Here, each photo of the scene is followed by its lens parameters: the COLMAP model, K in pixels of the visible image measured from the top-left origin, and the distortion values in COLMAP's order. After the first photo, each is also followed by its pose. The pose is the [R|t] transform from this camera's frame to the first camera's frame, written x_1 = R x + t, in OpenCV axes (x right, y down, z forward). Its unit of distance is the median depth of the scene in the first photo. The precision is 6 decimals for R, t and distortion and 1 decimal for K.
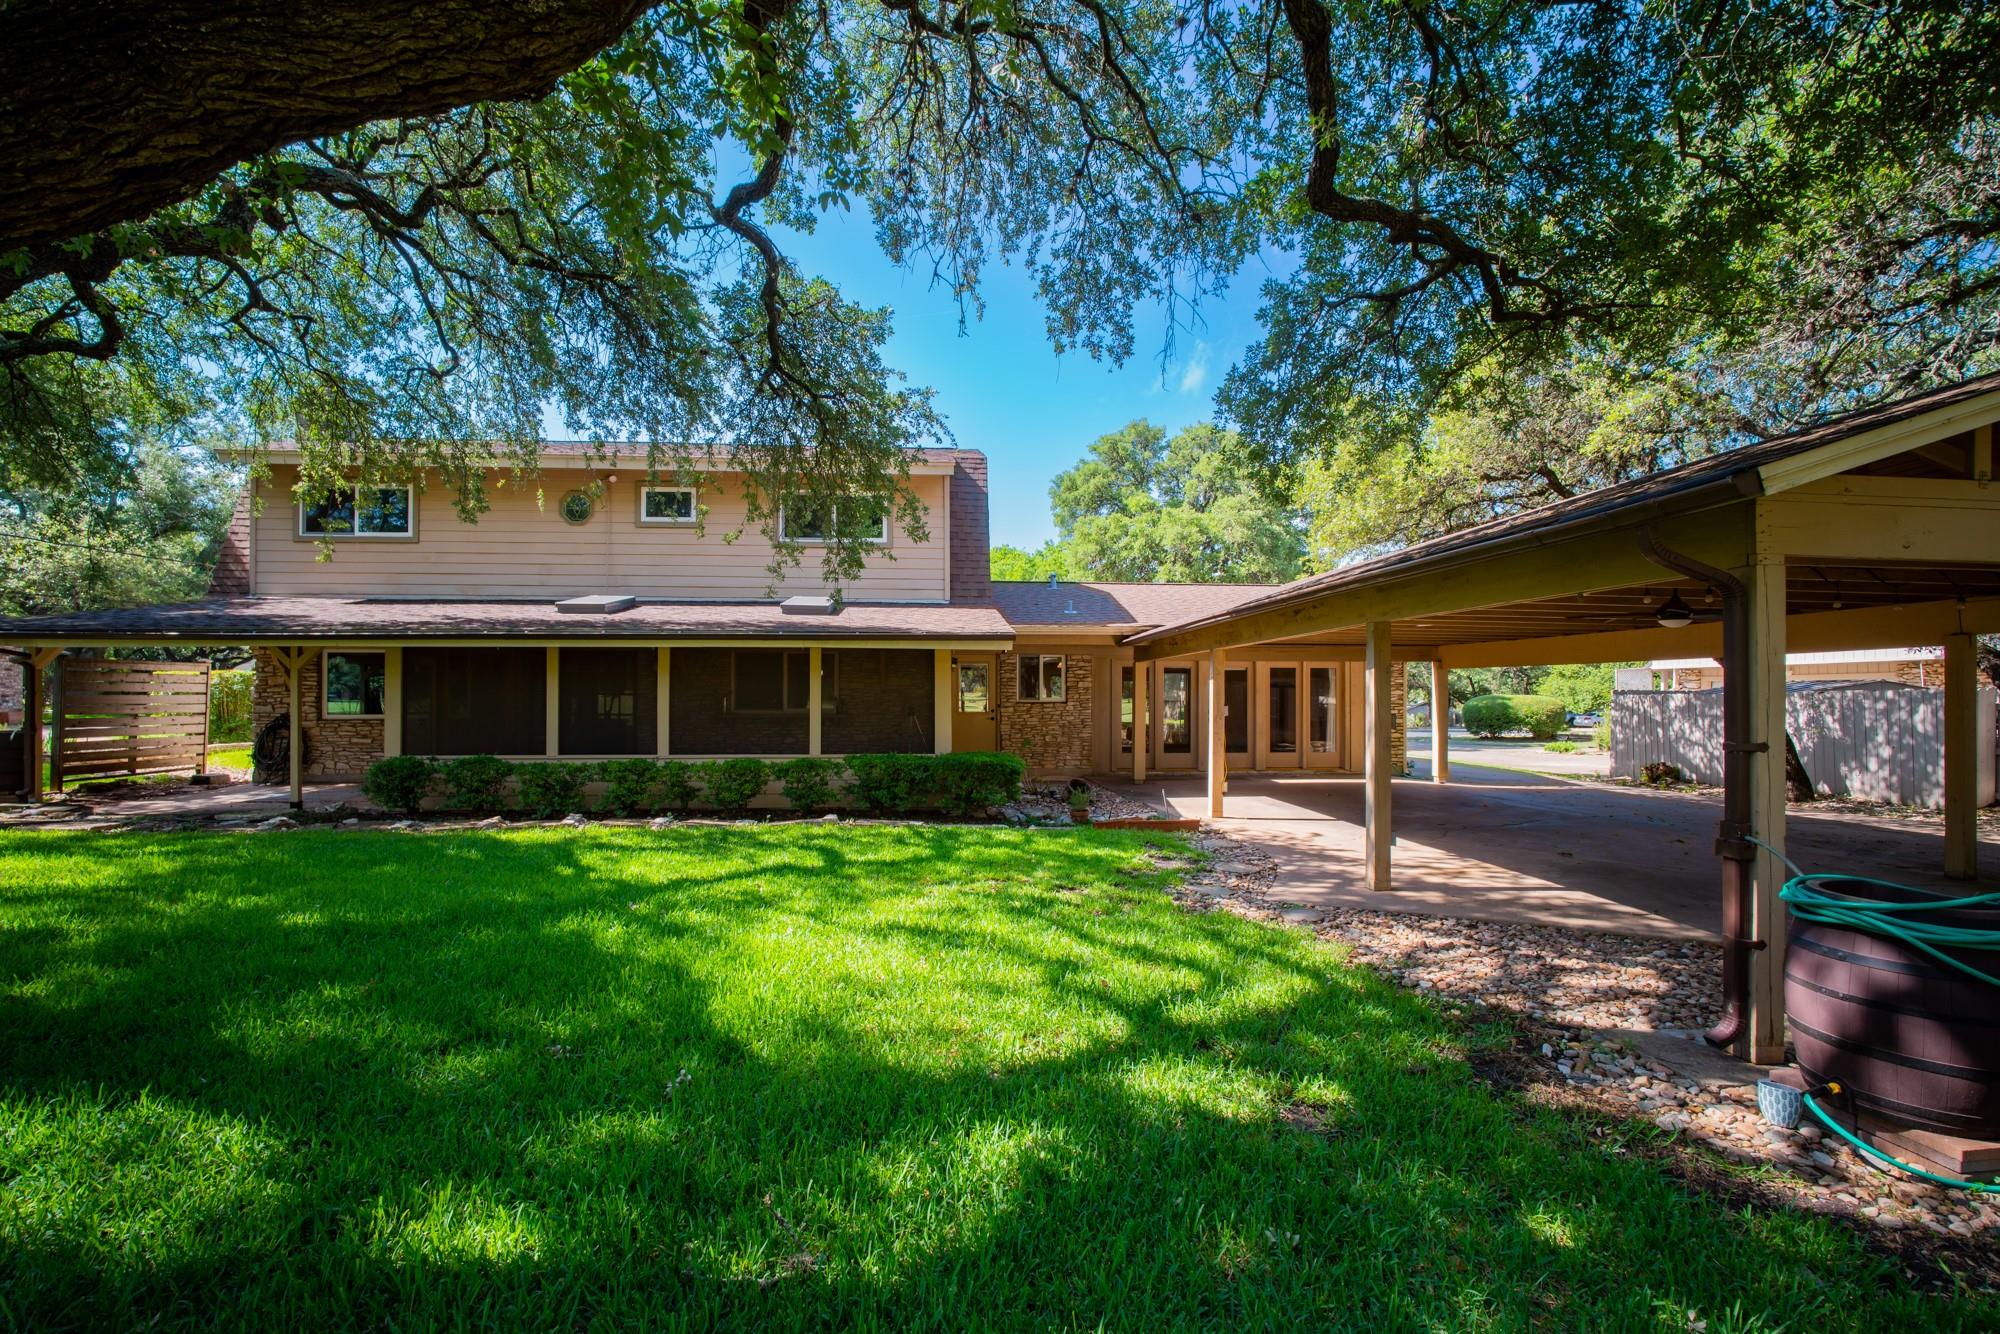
lens RADIAL K [[853.4, 0, 992.7], [0, 853.4, 694.8], [0, 0, 1]] dist [0.000906, 0.000102]
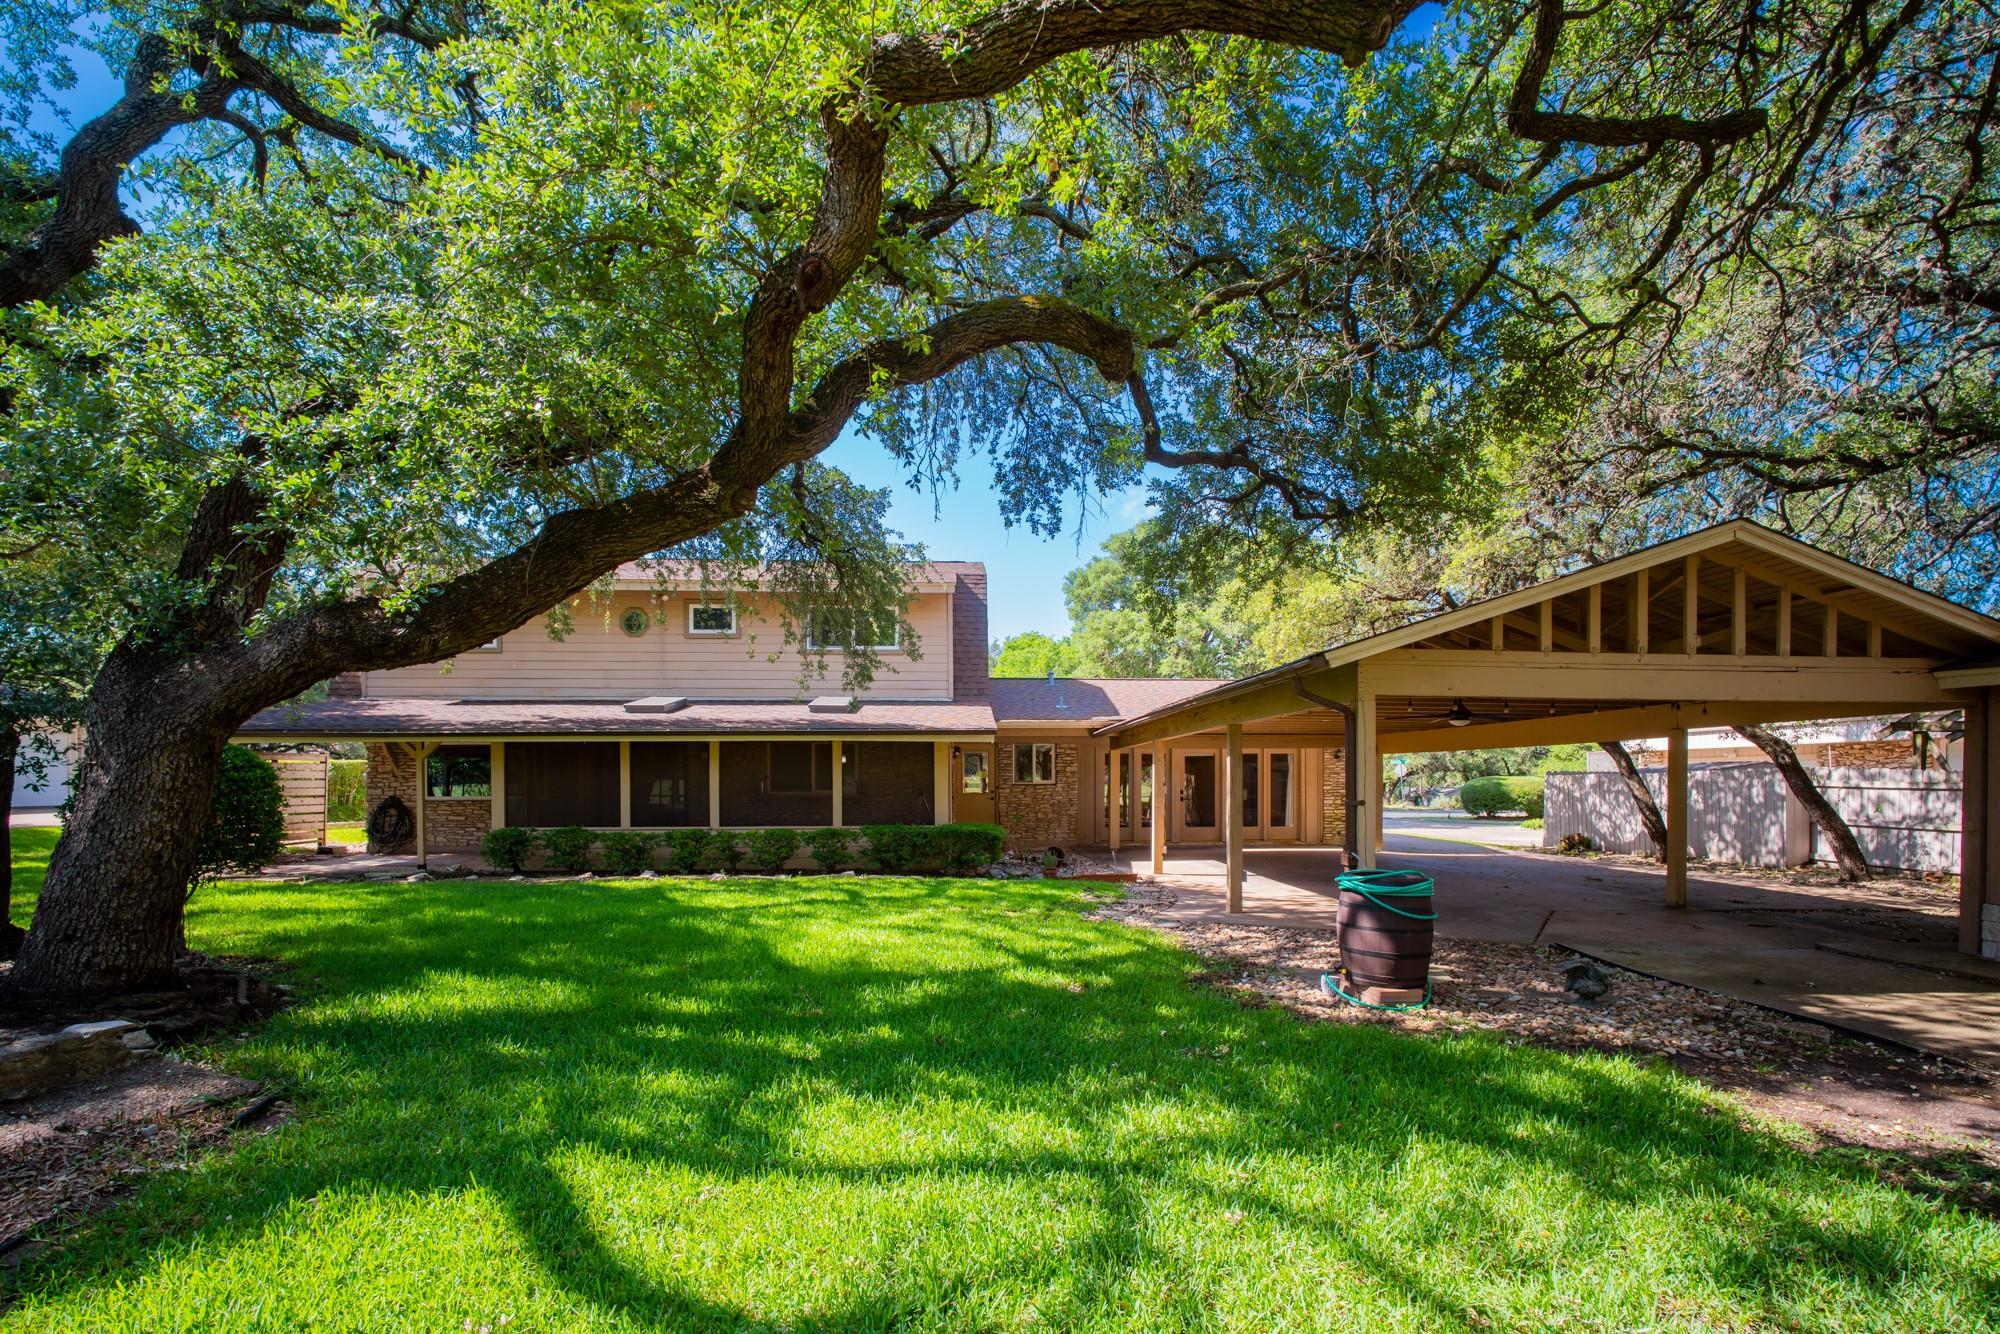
lens RADIAL K [[864.7, 0, 1031.0], [0, 864.7, 806.7], [0, 0, 1]] dist [0.030315, 0.000055]
pose [[0.999891, -0.006558, 0.013195, 0.062374], [0.006164, 0.999539, 0.029715, 0.006985], [-0.013384, -0.029630, 0.999471, -0.288941]]
